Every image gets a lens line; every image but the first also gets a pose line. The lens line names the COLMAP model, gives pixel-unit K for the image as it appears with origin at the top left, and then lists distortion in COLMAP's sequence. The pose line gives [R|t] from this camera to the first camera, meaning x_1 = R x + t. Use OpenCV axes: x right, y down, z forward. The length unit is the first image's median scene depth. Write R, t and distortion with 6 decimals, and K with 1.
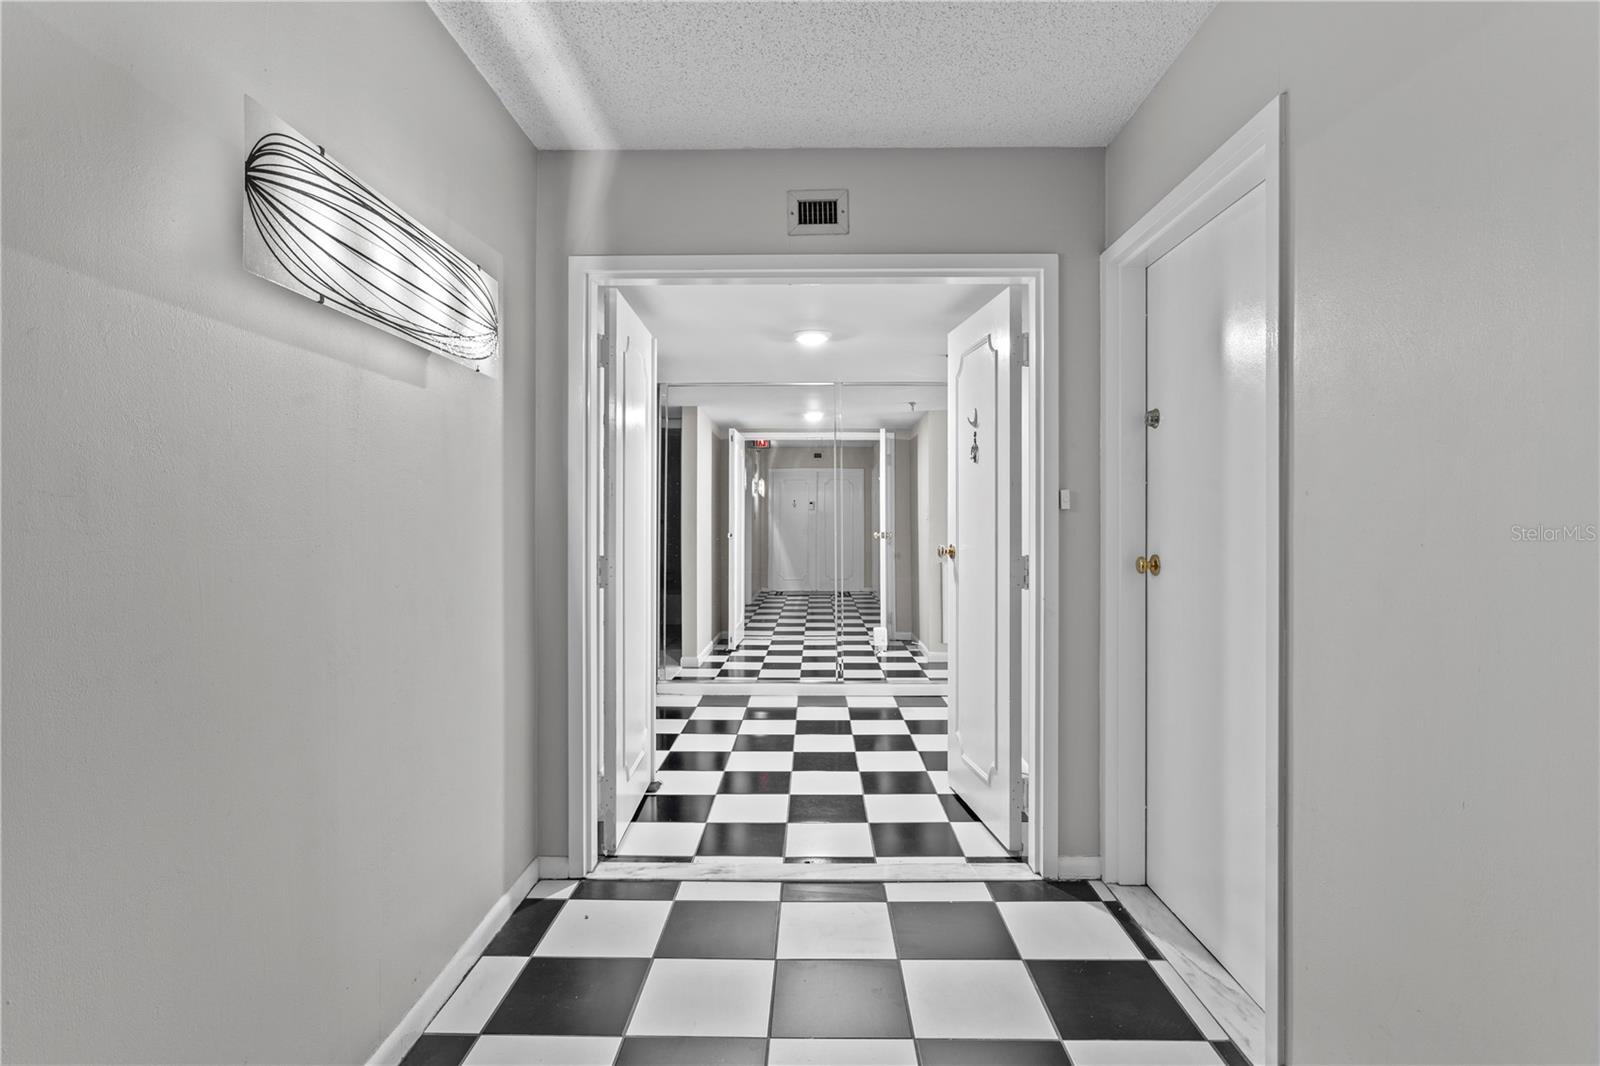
lens RADIAL K [[789.6, 0, 812.6], [0, 789.6, 521.4], [0, 0, 1]] dist [-0.006463, 0.001599]
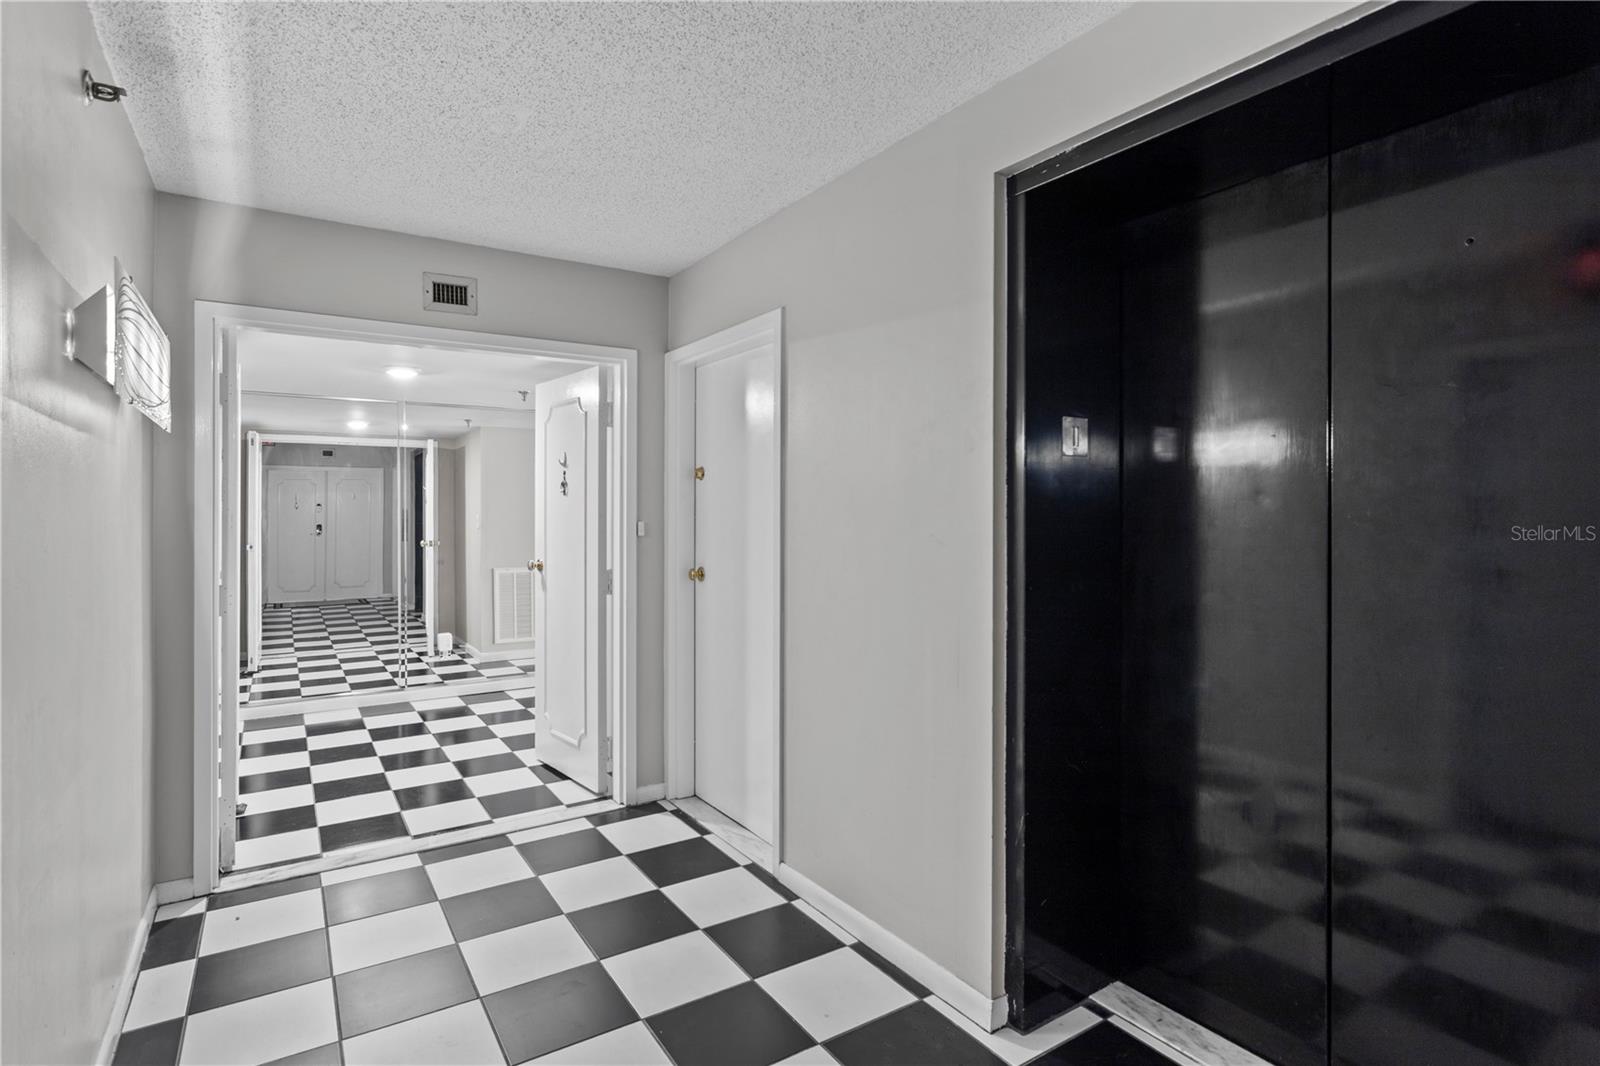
lens RADIAL K [[789.6, 0, 812.6], [0, 789.6, 521.4], [0, 0, 1]] dist [-0.006463, 0.001599]
pose [[0.821477, -0.002201, 0.570237, -0.216860], [-0.002817, 0.999965, 0.007918, -0.051603], [-0.570235, -0.008110, 0.821442, -0.299204]]
